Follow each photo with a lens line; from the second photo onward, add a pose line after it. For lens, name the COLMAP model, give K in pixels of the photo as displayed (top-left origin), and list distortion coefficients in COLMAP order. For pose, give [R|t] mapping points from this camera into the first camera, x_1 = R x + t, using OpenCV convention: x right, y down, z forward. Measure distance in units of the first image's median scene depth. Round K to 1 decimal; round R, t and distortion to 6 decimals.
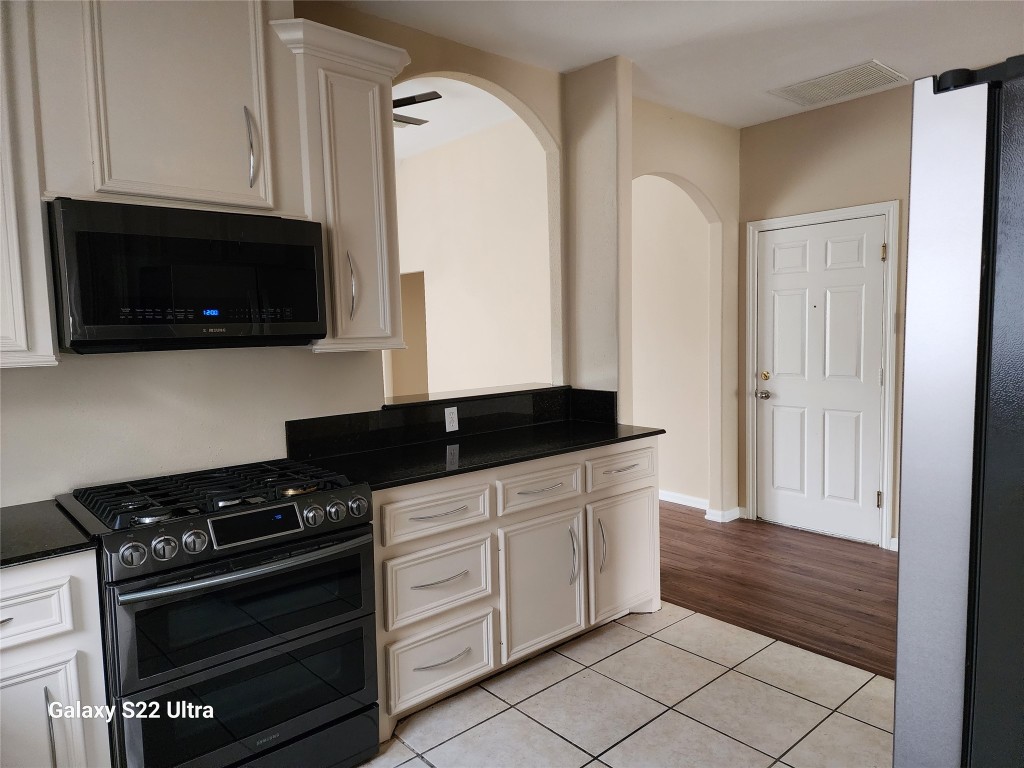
lens RADIAL K [[680.8, 0, 512.0], [0, 680.8, 384.0], [0, 0, 1]] dist [0.055061, -0.001136]
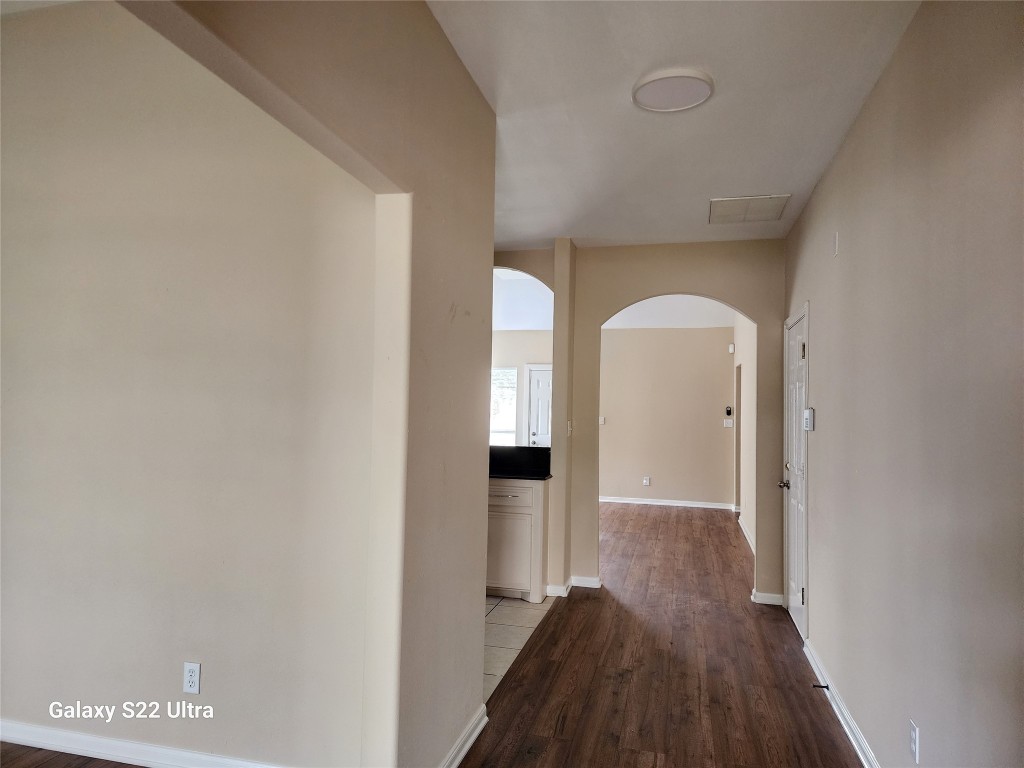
lens RADIAL K [[680.8, 0, 512.0], [0, 680.8, 384.0], [0, 0, 1]] dist [0.055061, -0.001136]
pose [[0.538278, 0.008983, -0.842719, 1.168936], [-0.099787, 0.993588, -0.053147, -0.044322], [0.836839, 0.112701, 0.535723, 0.090457]]
